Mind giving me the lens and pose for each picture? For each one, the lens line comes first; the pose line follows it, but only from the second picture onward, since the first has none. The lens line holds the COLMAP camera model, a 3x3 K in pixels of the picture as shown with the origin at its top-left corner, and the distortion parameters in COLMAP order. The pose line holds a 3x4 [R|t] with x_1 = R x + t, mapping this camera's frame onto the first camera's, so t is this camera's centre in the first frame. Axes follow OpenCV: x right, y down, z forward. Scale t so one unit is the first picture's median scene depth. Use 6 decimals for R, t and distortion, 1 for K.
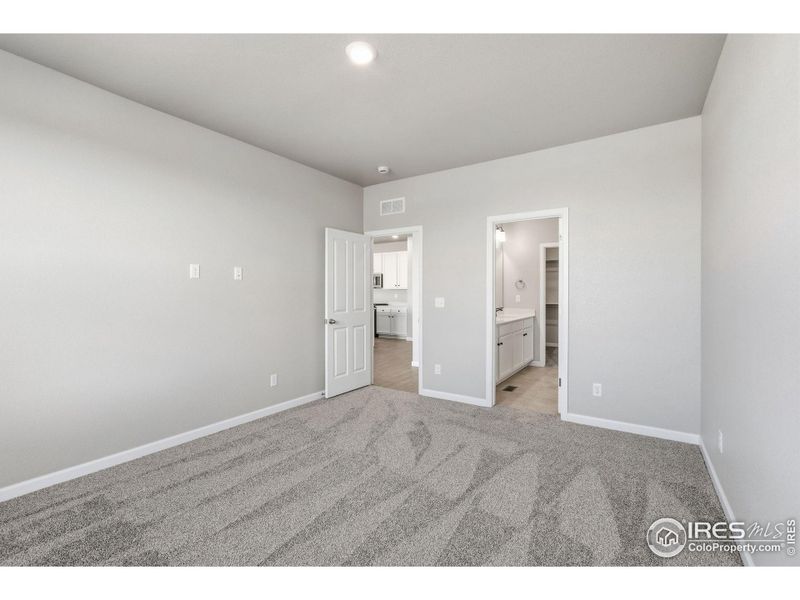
lens RADIAL K [[358.2, 0, 401.5], [0, 358.2, 298.4], [0, 0, 1]] dist [0.001463, -0.001010]
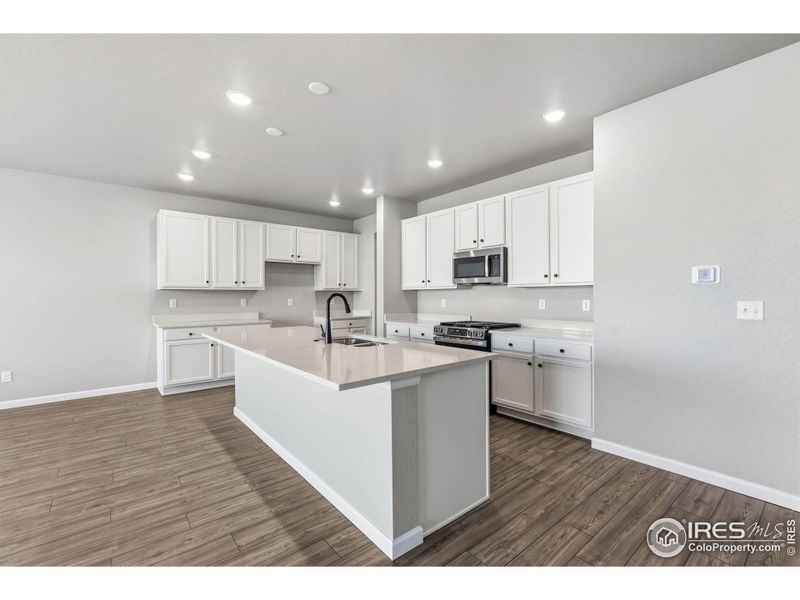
lens RADIAL K [[358.2, 0, 409.3], [0, 358.2, 295.8], [0, 0, 1]] dist [0.001463, -0.001010]
pose [[0.966419, 0.000527, -0.256971, -0.056999], [-0.004206, 0.999896, -0.013770, -0.010480], [0.256937, 0.014388, 0.966321, 0.615229]]
